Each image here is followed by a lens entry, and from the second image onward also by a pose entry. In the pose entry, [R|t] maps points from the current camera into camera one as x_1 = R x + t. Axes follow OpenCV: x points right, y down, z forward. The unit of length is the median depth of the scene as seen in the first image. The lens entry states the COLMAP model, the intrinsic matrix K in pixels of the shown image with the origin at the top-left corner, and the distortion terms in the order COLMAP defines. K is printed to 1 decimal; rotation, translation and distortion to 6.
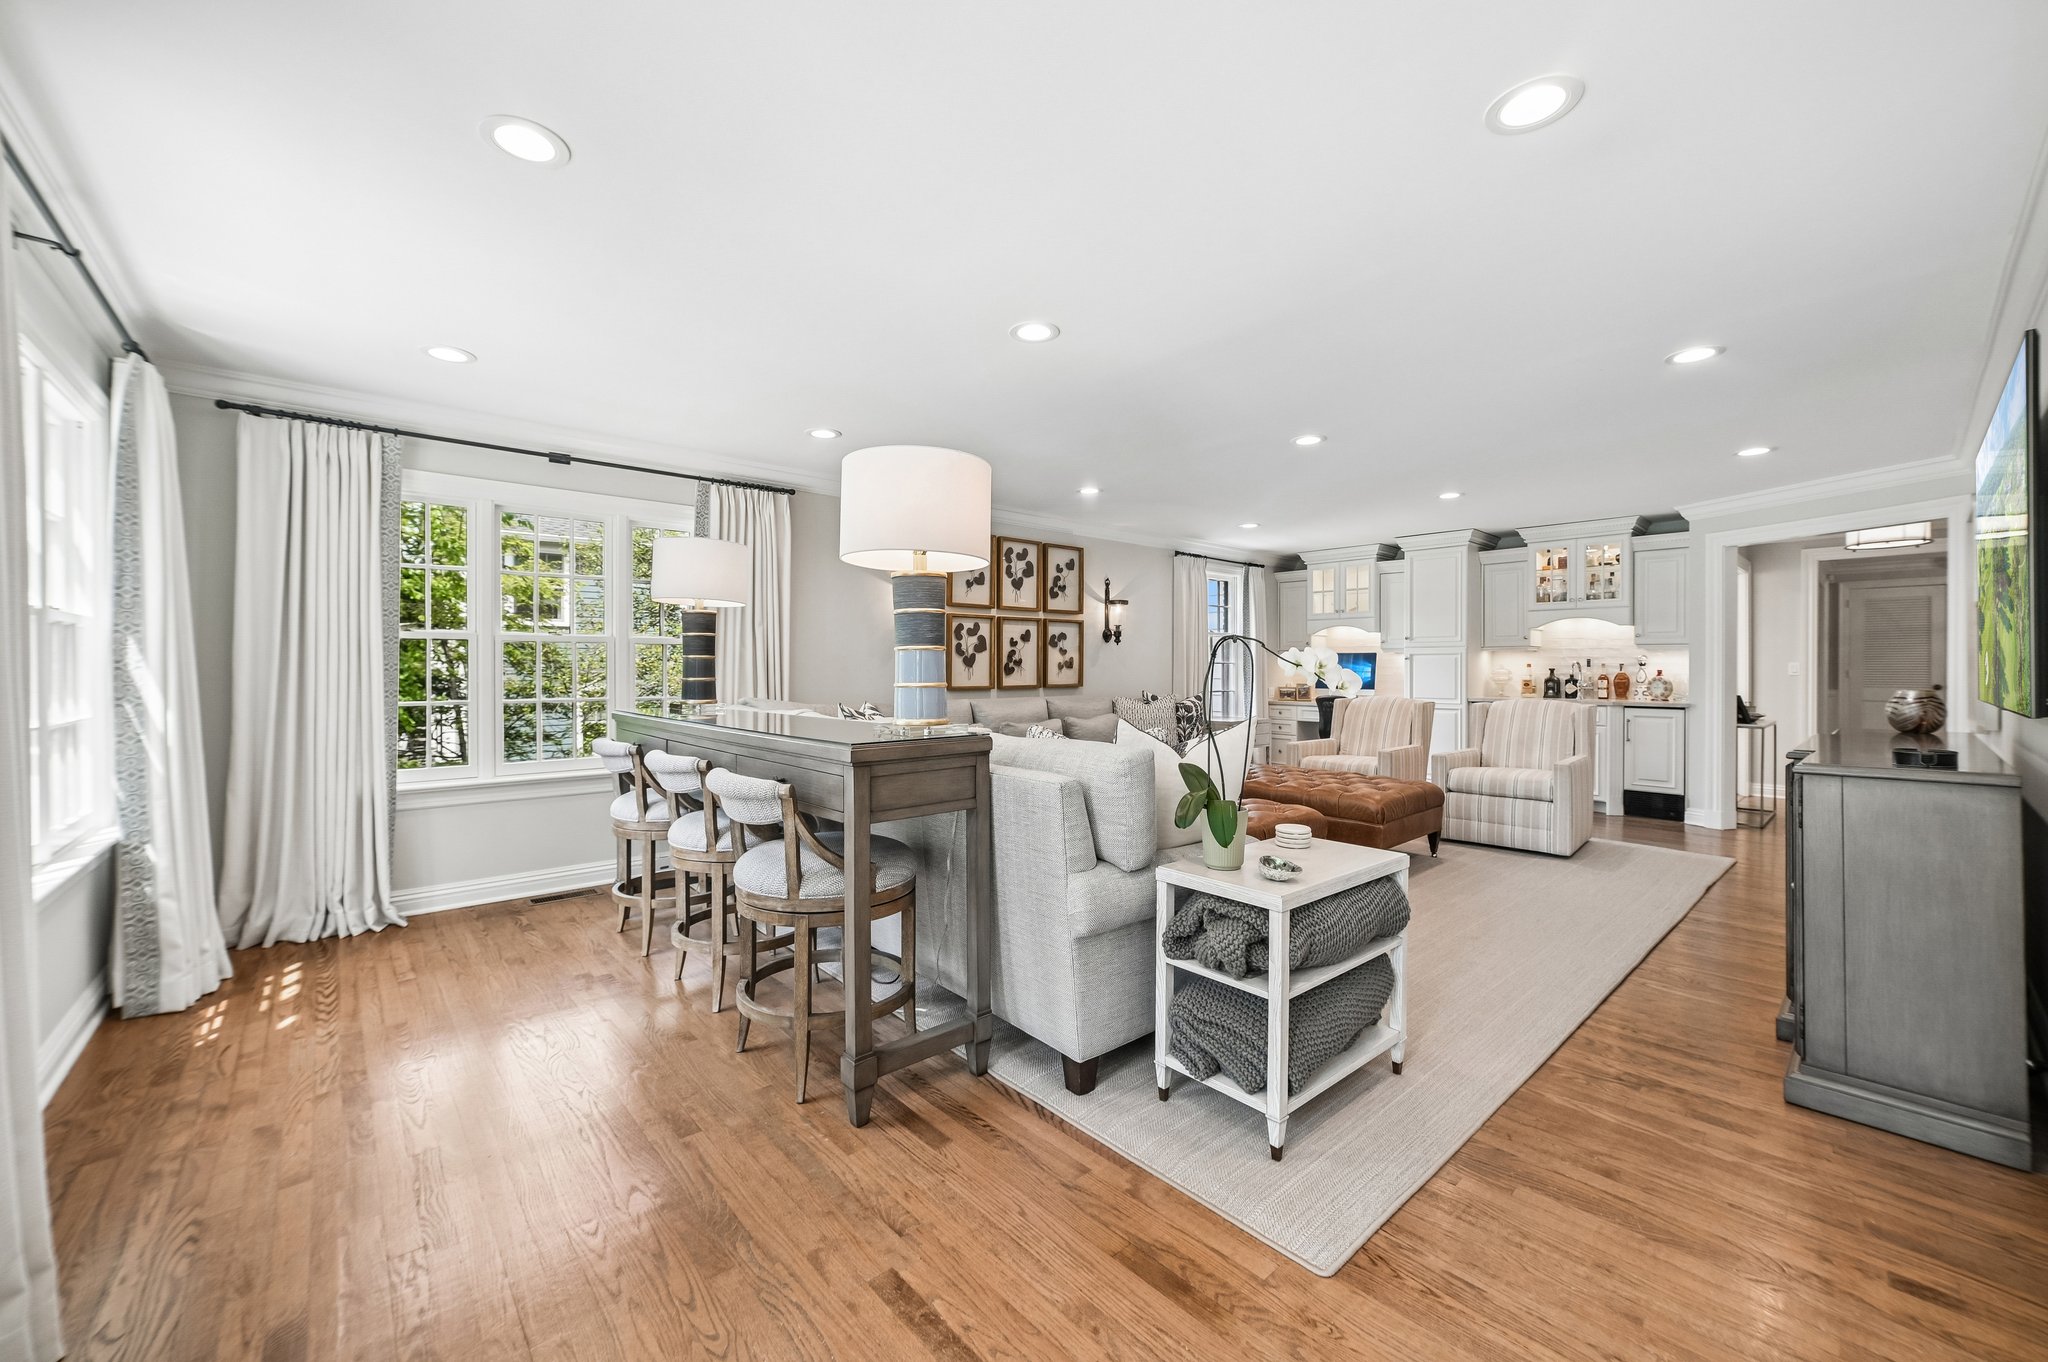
lens RADIAL K [[789.6, 0, 1015.1], [0, 789.6, 673.4], [0, 0, 1]] dist [-0.019691, 0.006363]
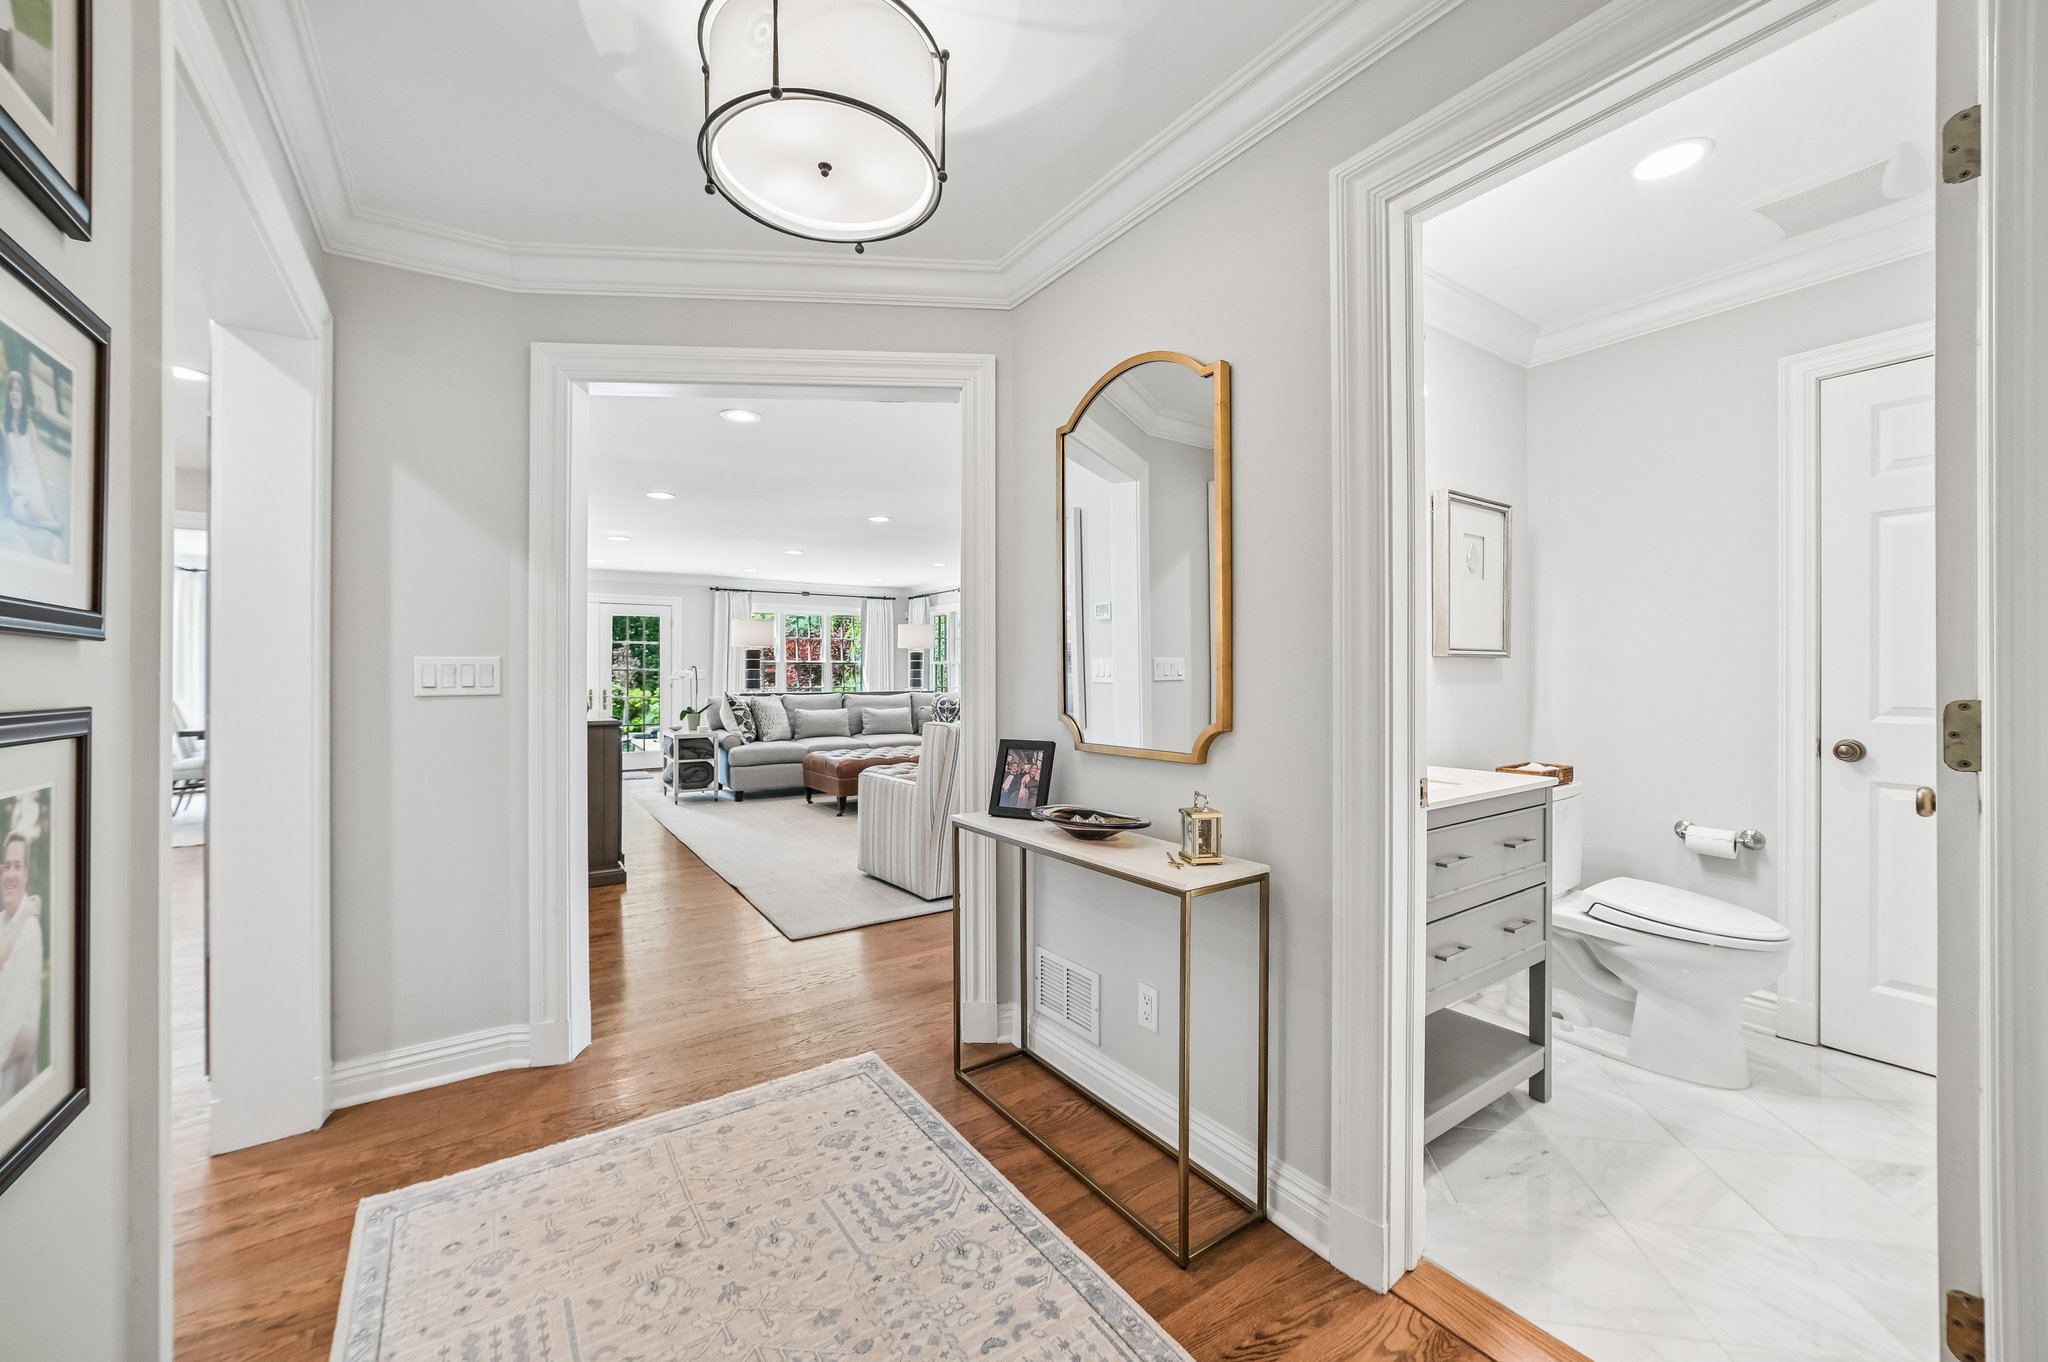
lens RADIAL K [[789.6, 0, 1023.6], [0, 789.6, 669.2], [0, 0, 1]] dist [-0.019691, 0.006363]
pose [[-0.110018, -0.007920, -0.993898, 1.227980], [-0.003408, 0.999965, -0.007591, -0.003291], [0.993924, 0.002552, -0.110041, 0.967340]]
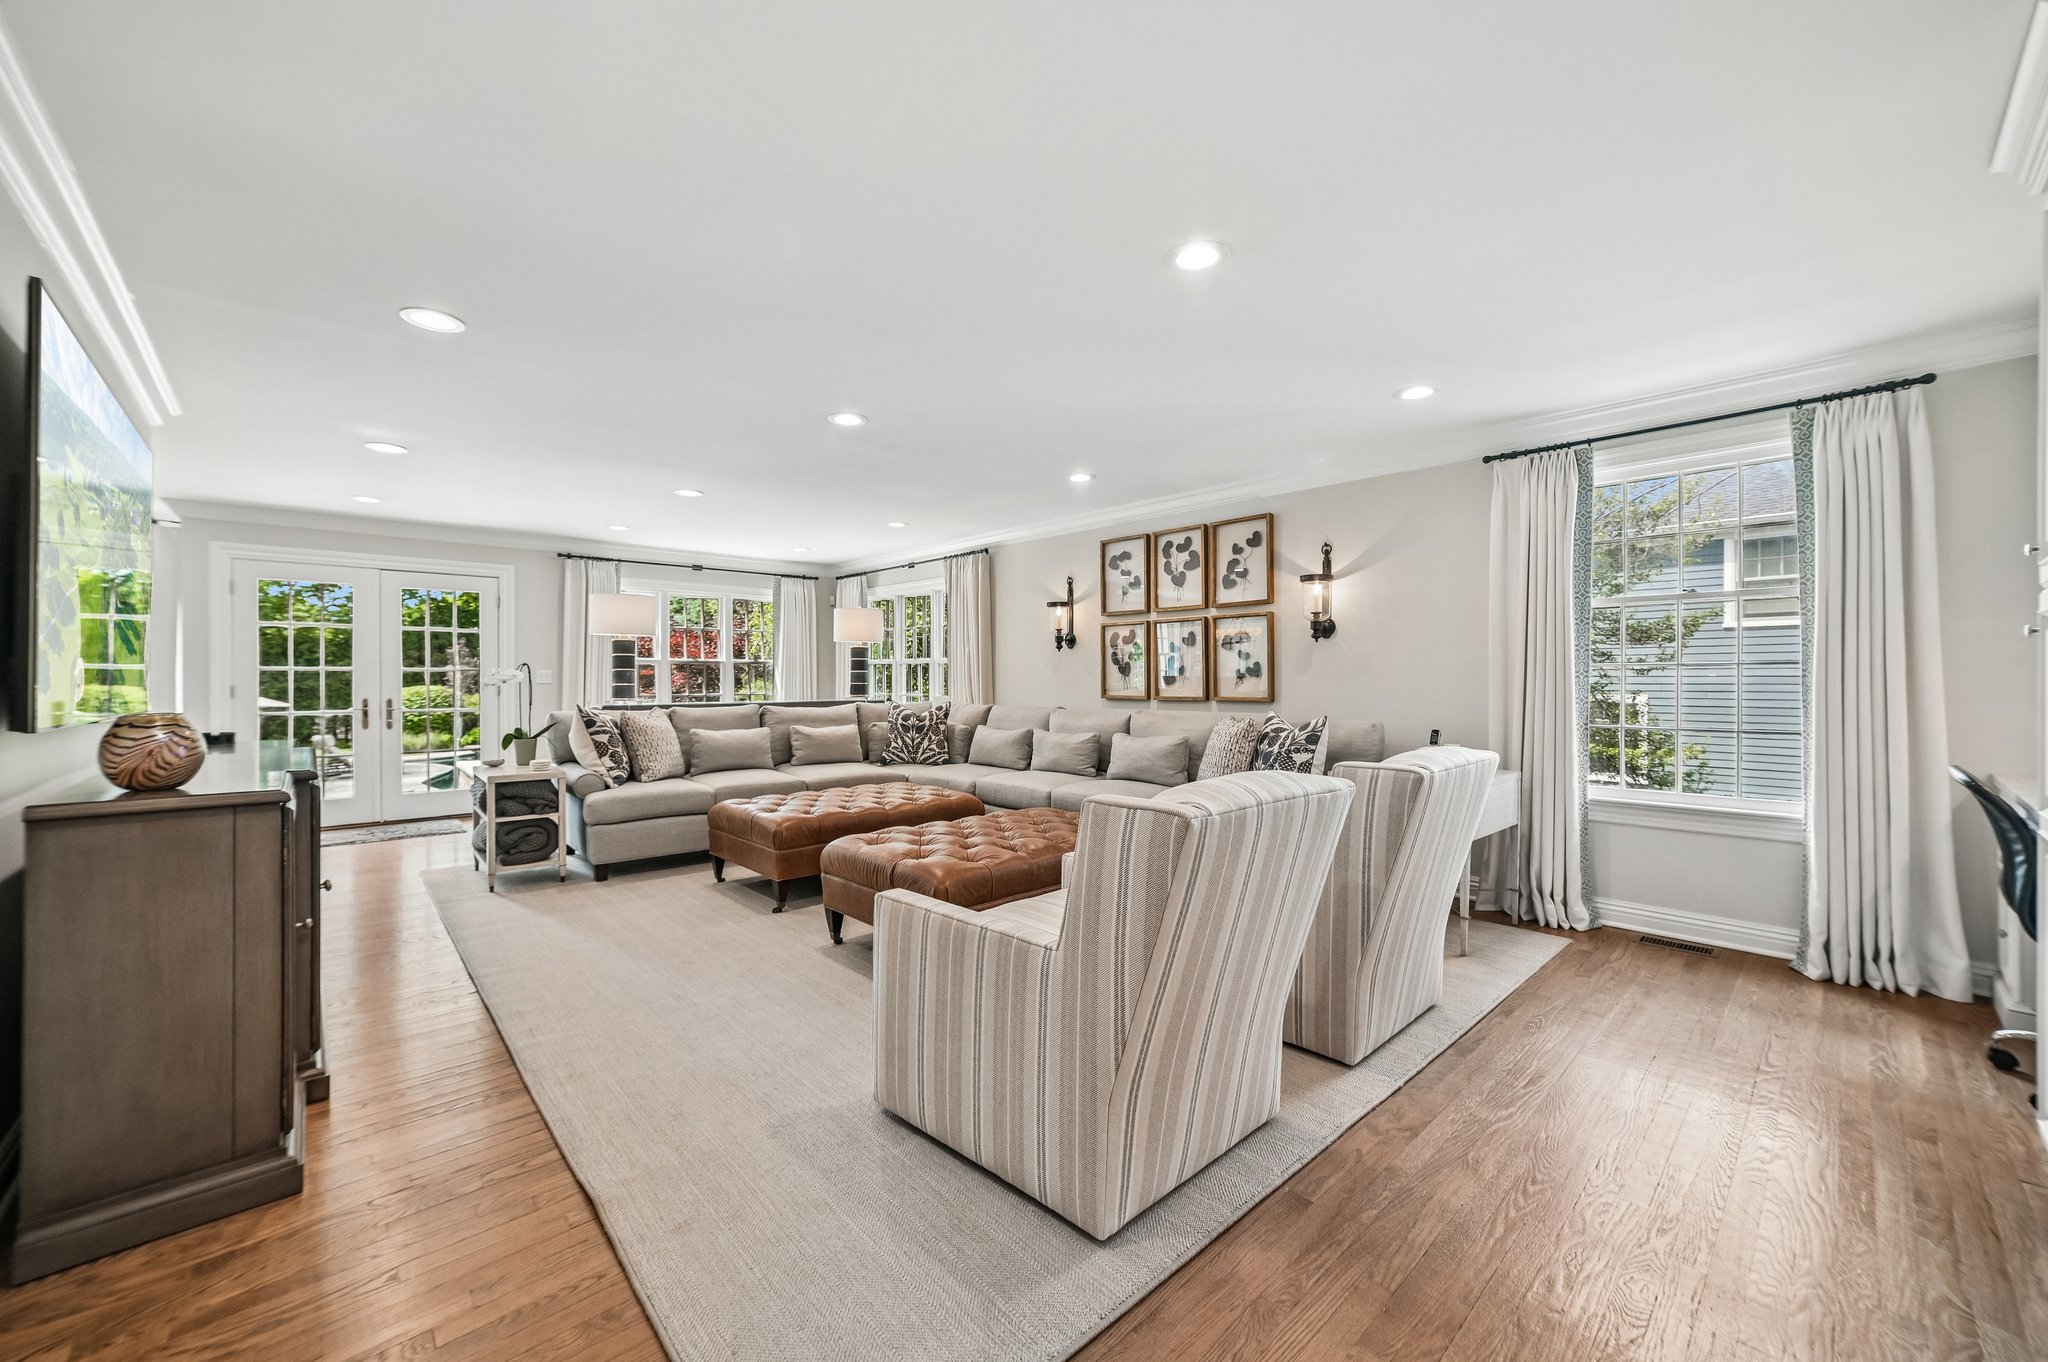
lens RADIAL K [[789.6, 0, 1015.5], [0, 789.6, 682.4], [0, 0, 1]] dist [-0.019691, 0.006363]
pose [[0.026137, 0.003672, -0.999652, 0.856690], [-0.005604, 0.999978, 0.003527, -0.002581], [0.999643, 0.005510, 0.026157, 0.787125]]
